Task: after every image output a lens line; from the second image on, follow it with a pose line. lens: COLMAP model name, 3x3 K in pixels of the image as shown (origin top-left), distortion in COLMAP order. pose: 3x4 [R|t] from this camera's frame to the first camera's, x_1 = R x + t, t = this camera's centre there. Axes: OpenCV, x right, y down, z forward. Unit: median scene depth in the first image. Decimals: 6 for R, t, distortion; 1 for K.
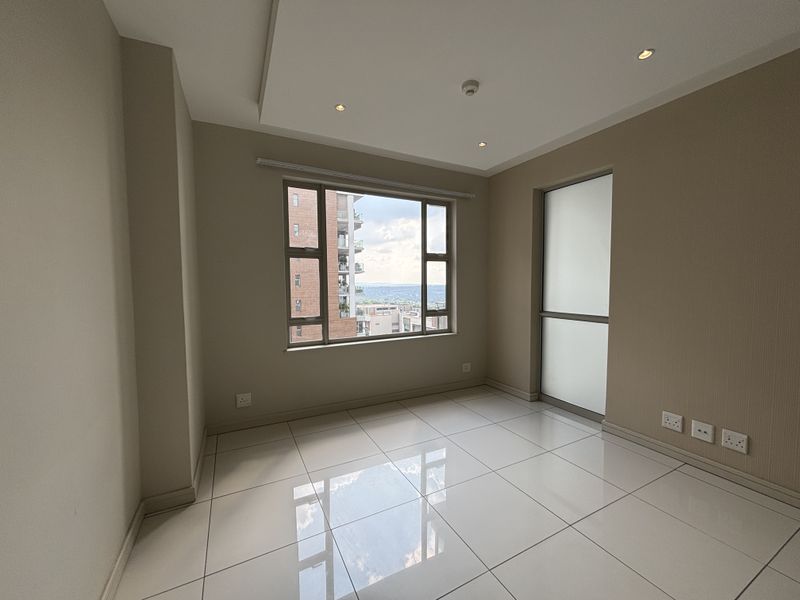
lens RADIAL K [[321.2, 0, 402.8], [0, 321.2, 299.9], [0, 0, 1]] dist [0.000972, 0.000654]
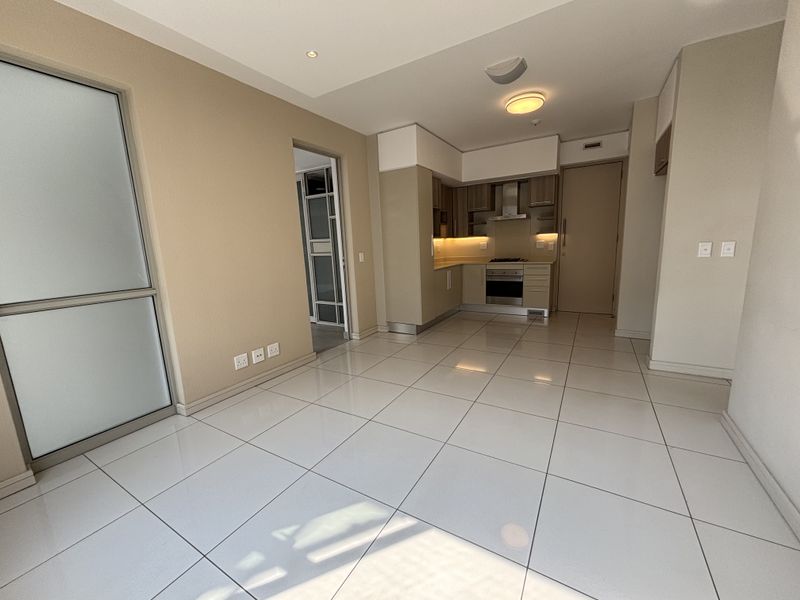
lens RADIAL K [[321.2, 0, 399.0], [0, 321.2, 303.5], [0, 0, 1]] dist [0.000972, 0.000654]
pose [[-0.515244, -0.131016, 0.846970, -0.437332], [0.090332, 0.974440, 0.205686, -0.017718], [-0.852270, 0.182487, -0.490240, 1.079827]]
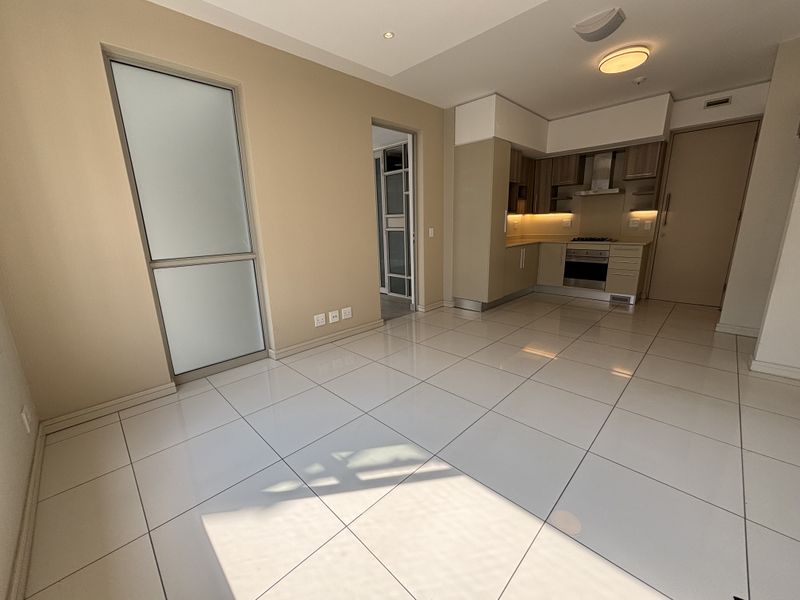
lens RADIAL K [[321.2, 0, 400.7], [0, 321.2, 304.5], [0, 0, 1]] dist [0.000972, 0.000654]
pose [[-0.297601, -0.221951, 0.928532, -0.529969], [0.080215, 0.963348, 0.255982, -0.007931], [-0.951314, 0.150663, -0.268889, 1.060929]]
